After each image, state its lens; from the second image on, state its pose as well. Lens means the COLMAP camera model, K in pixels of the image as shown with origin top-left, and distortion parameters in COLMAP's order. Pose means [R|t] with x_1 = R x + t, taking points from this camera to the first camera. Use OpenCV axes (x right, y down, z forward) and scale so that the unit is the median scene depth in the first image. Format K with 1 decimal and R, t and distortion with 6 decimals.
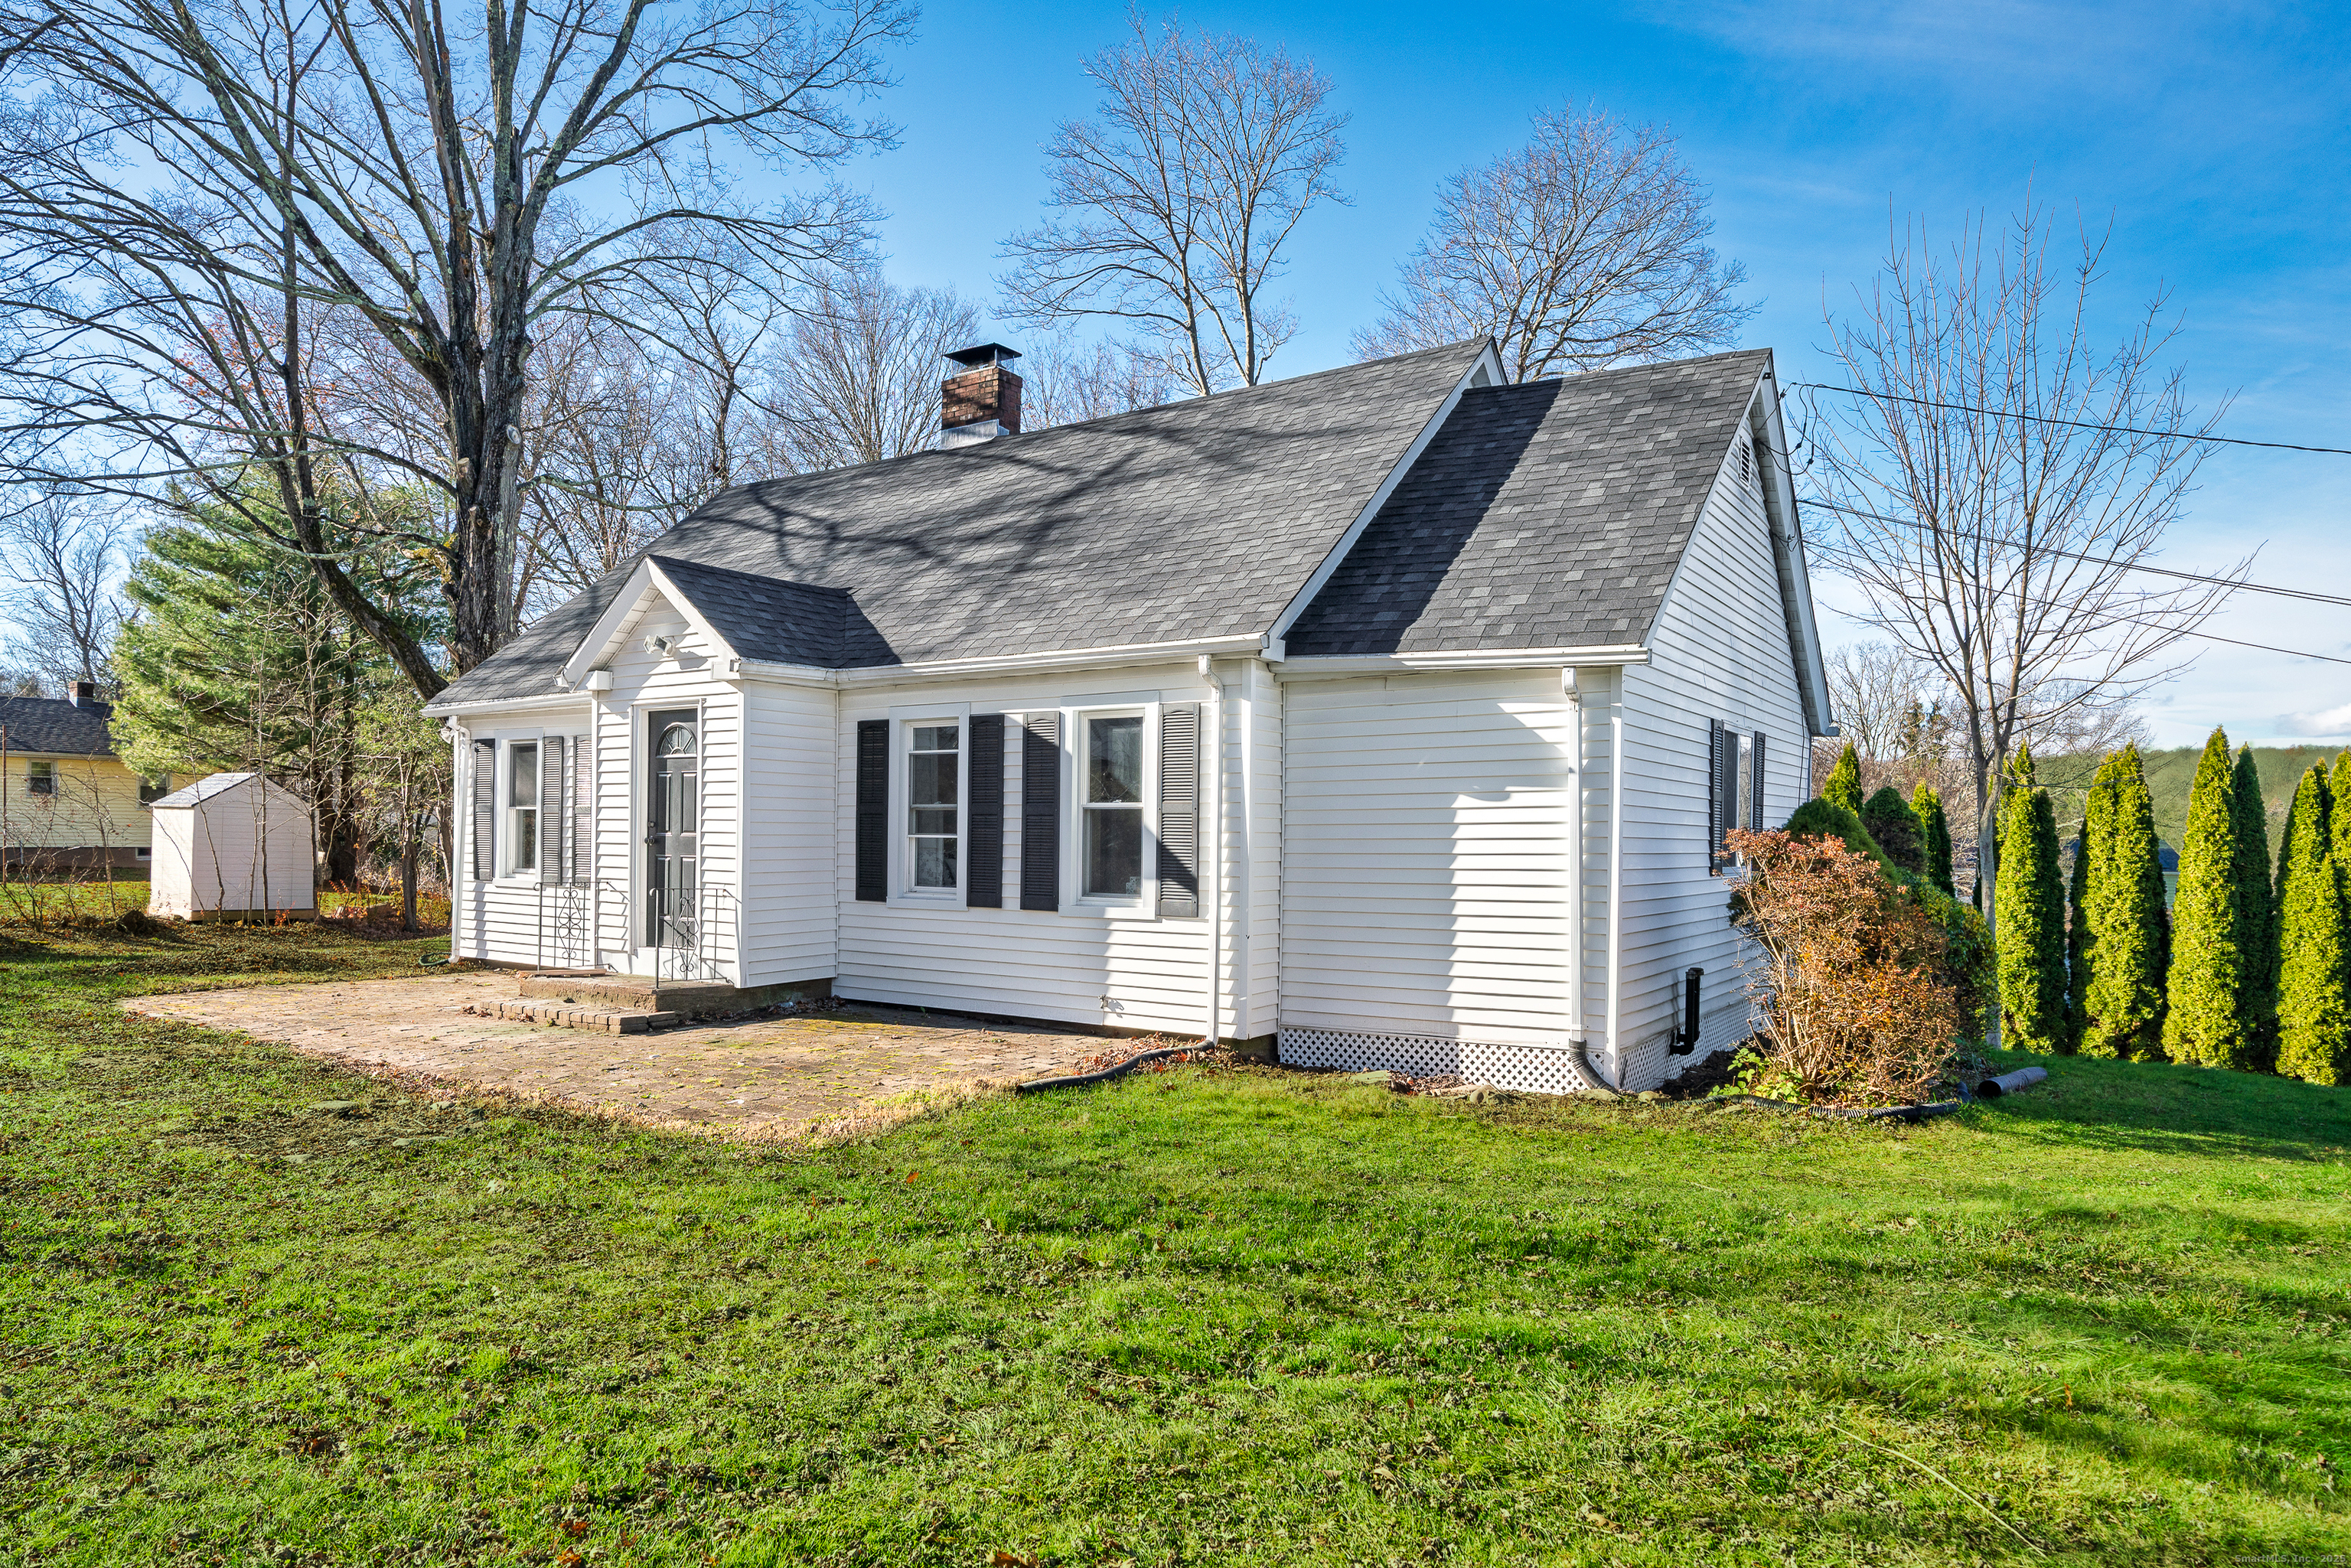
lens RADIAL K [[1416.5, 0, 1176.1], [0, 1416.5, 799.6], [0, 0, 1]] dist [-0.004586, -0.002479]
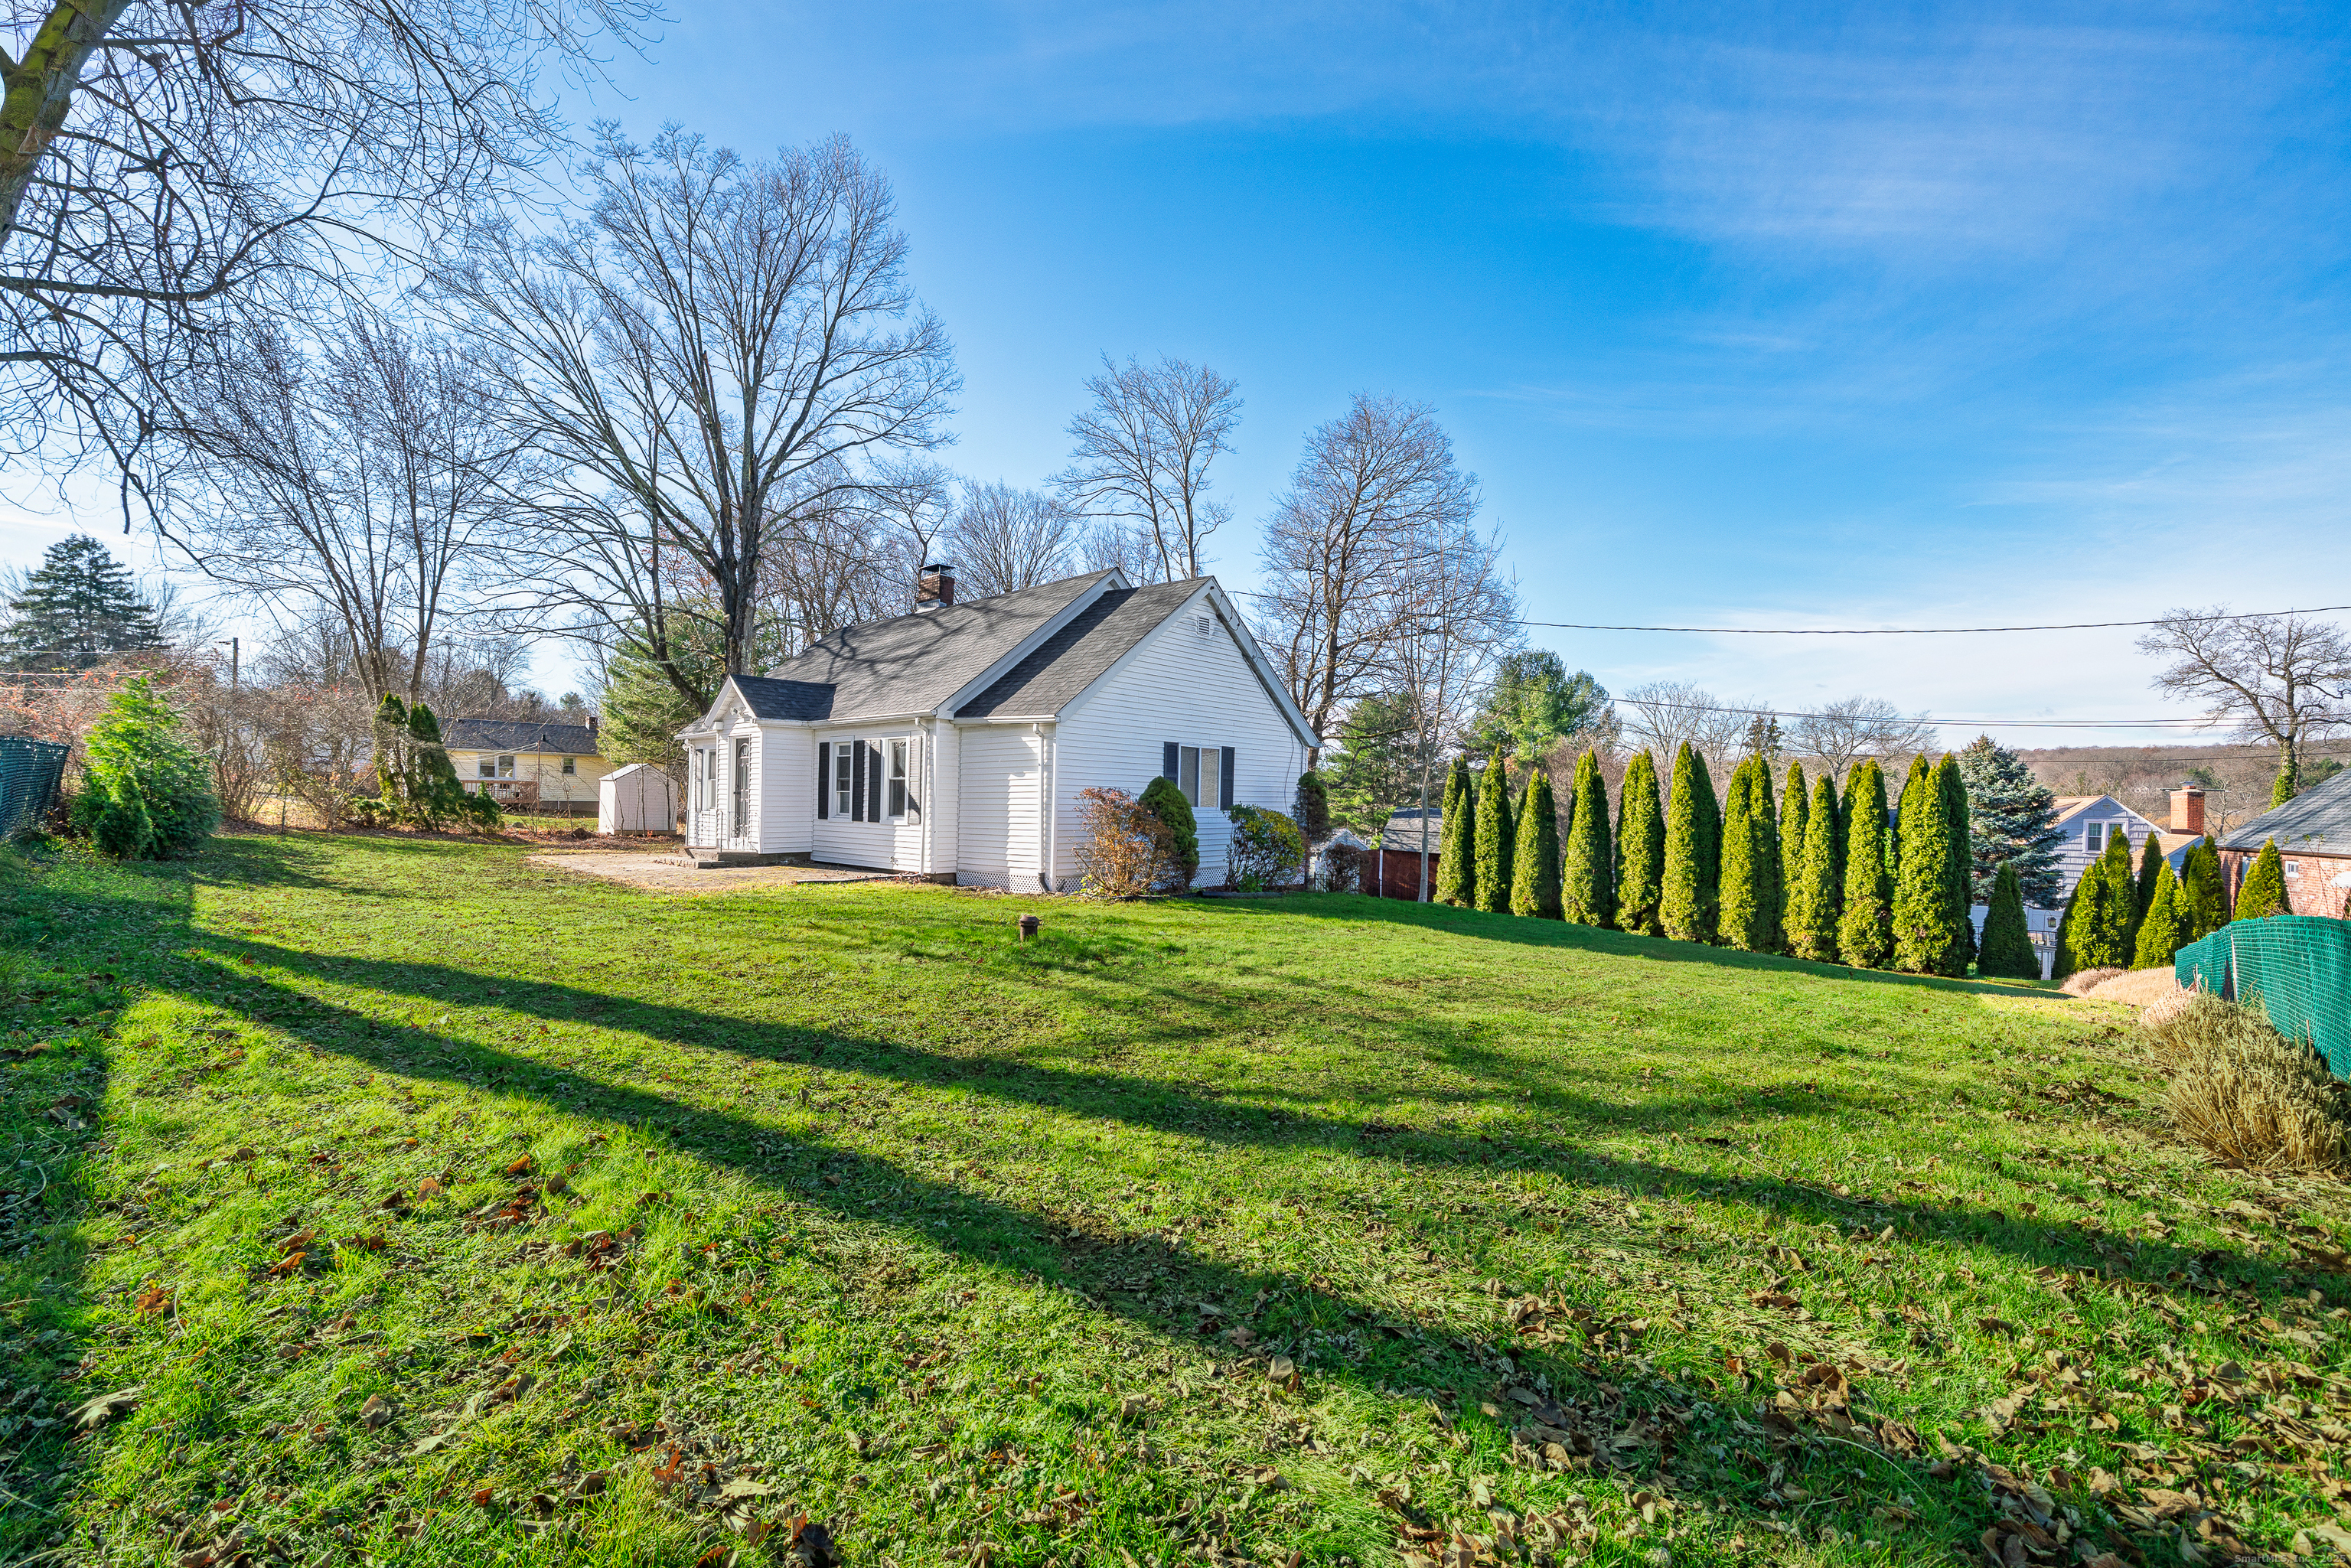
lens RADIAL K [[880.4, 0, 1176.8], [0, 880.4, 779.1], [0, 0, 1]] dist [-0.001279, 0.000001]
pose [[0.994289, 0.002663, -0.106686, 0.307750], [-0.002829, 0.999995, -0.001409, 0.002816], [0.106681, 0.001703, 0.994292, -0.233370]]
